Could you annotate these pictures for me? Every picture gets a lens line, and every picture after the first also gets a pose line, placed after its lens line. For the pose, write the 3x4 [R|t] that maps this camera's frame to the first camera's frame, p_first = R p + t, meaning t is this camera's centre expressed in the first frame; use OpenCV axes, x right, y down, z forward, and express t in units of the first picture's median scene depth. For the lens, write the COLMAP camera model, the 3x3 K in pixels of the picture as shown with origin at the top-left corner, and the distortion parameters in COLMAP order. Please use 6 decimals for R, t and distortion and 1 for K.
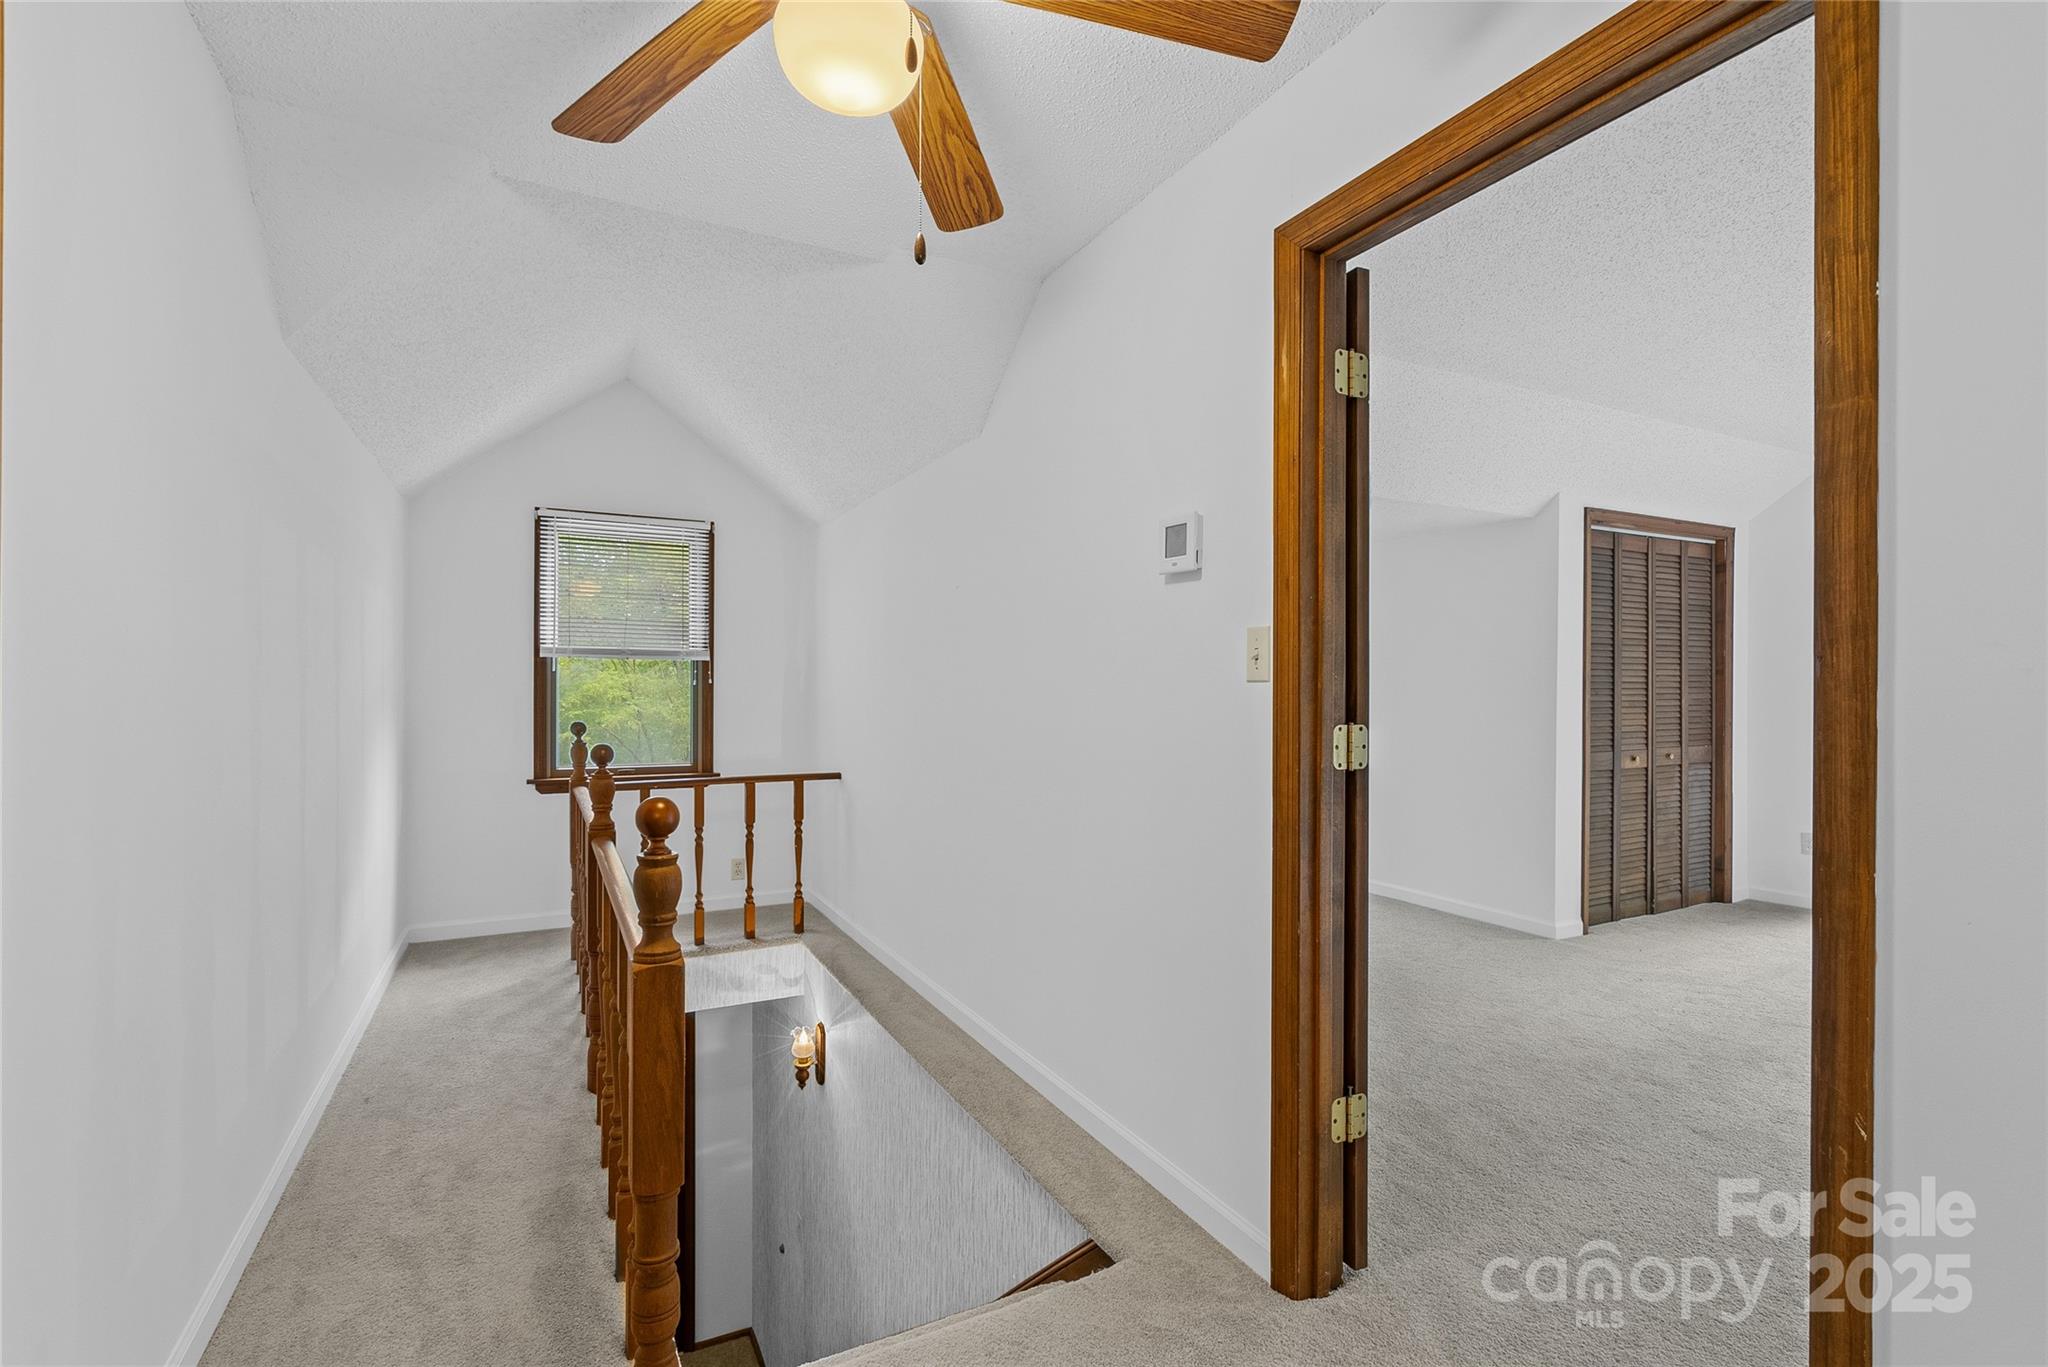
lens RADIAL K [[941.1, 0, 1019.5], [0, 941.1, 691.8], [0, 0, 1]] dist [-0.005935, 0.001375]
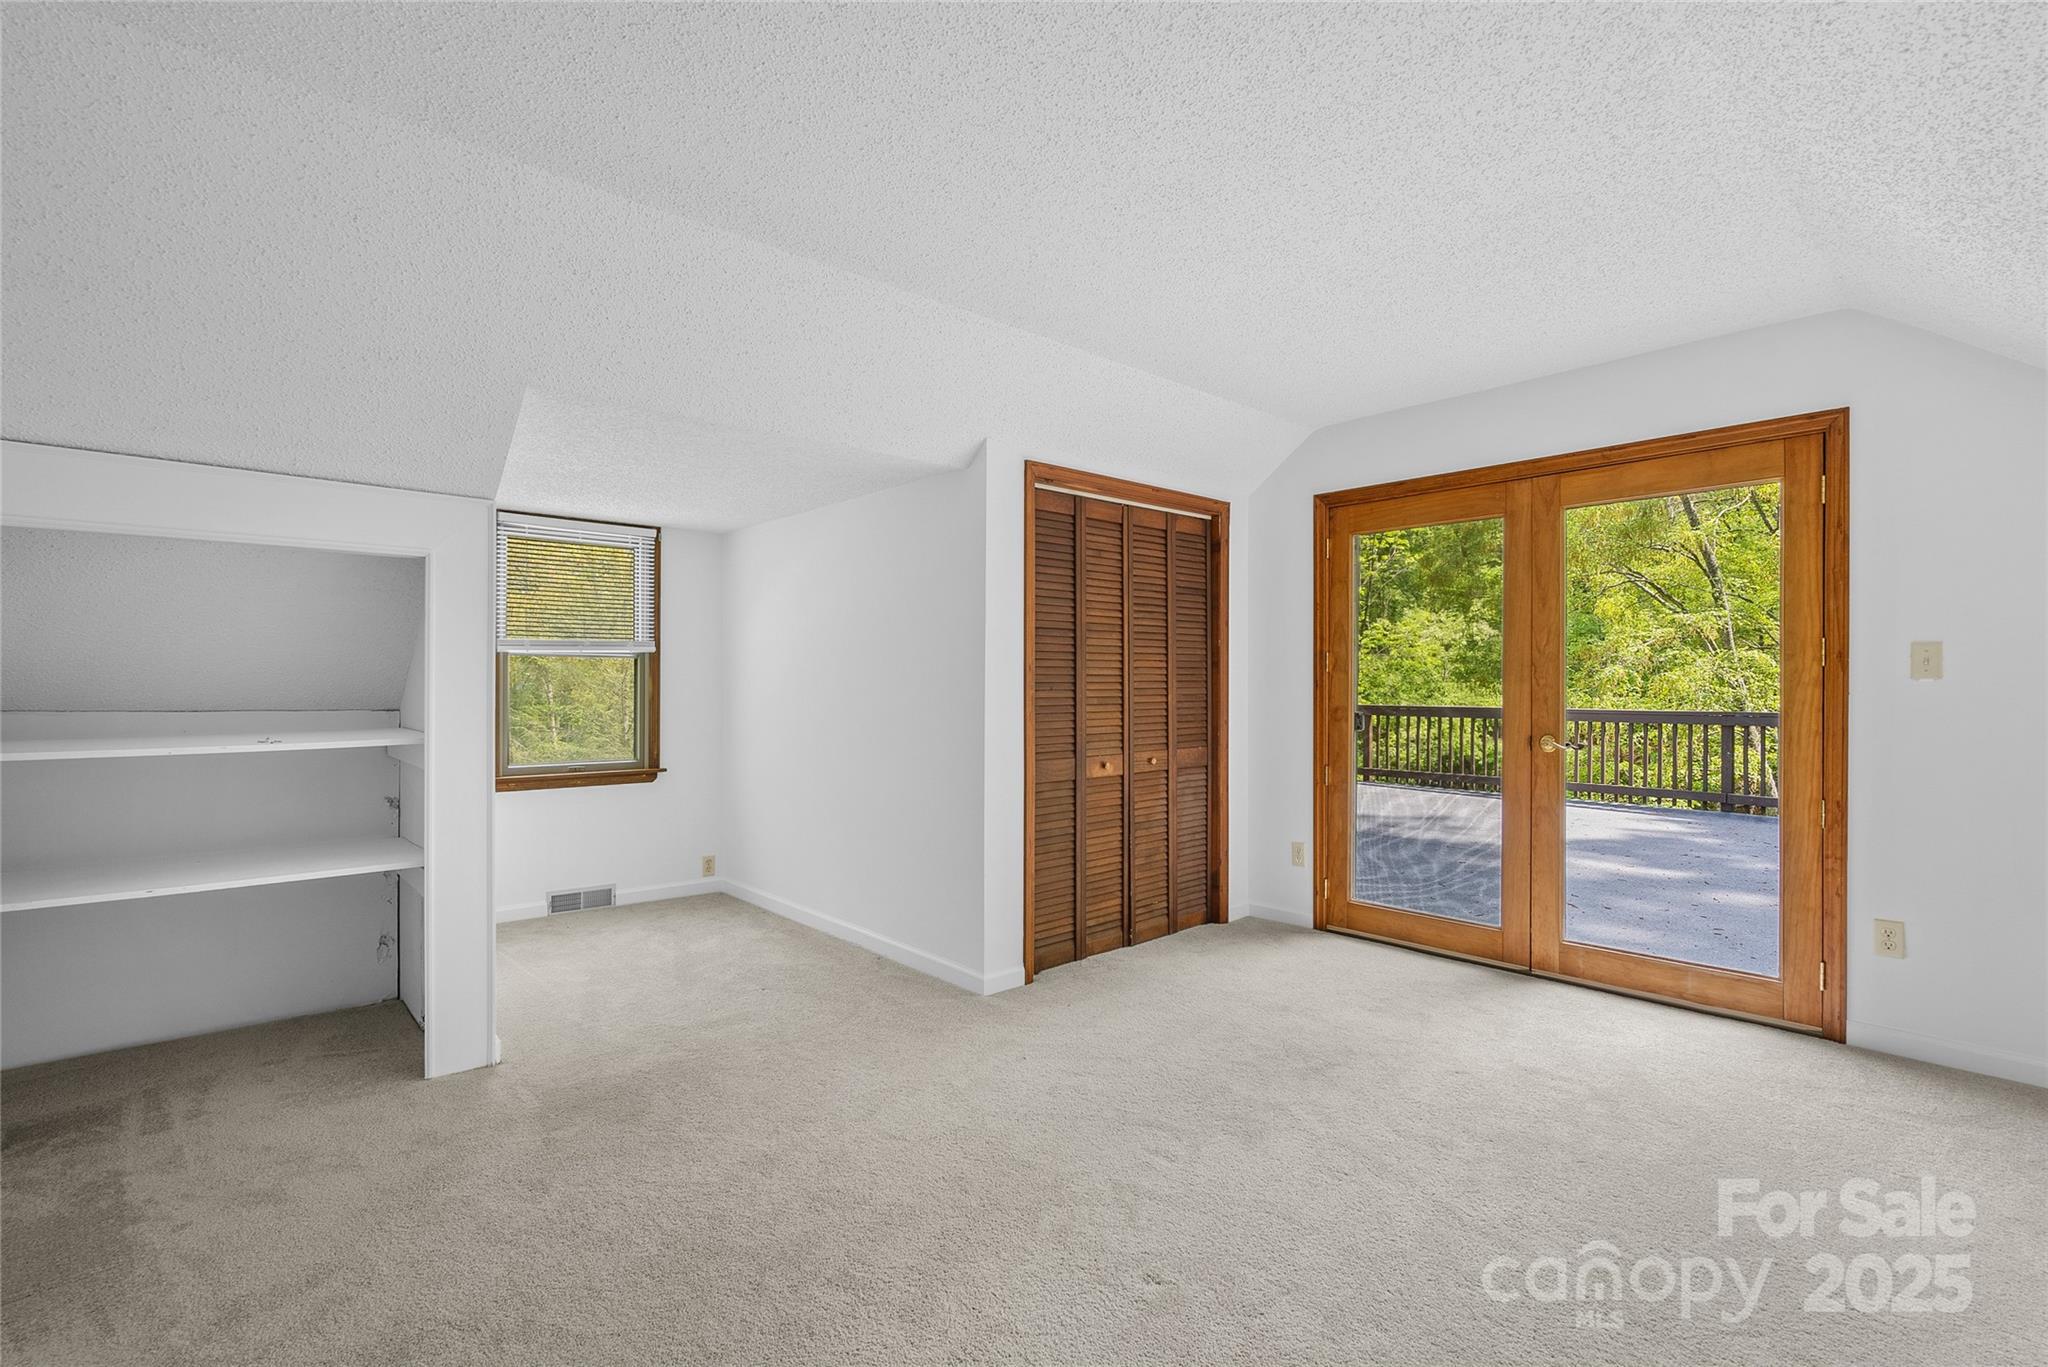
lens RADIAL K [[941.1, 0, 1023.3], [0, 941.1, 686.0], [0, 0, 1]] dist [-0.005935, 0.001375]
pose [[0.966939, 0.001784, 0.255003, 0.362194], [-0.002259, 0.999996, 0.001570, -0.001618], [-0.254999, -0.002094, 0.966939, 0.194644]]
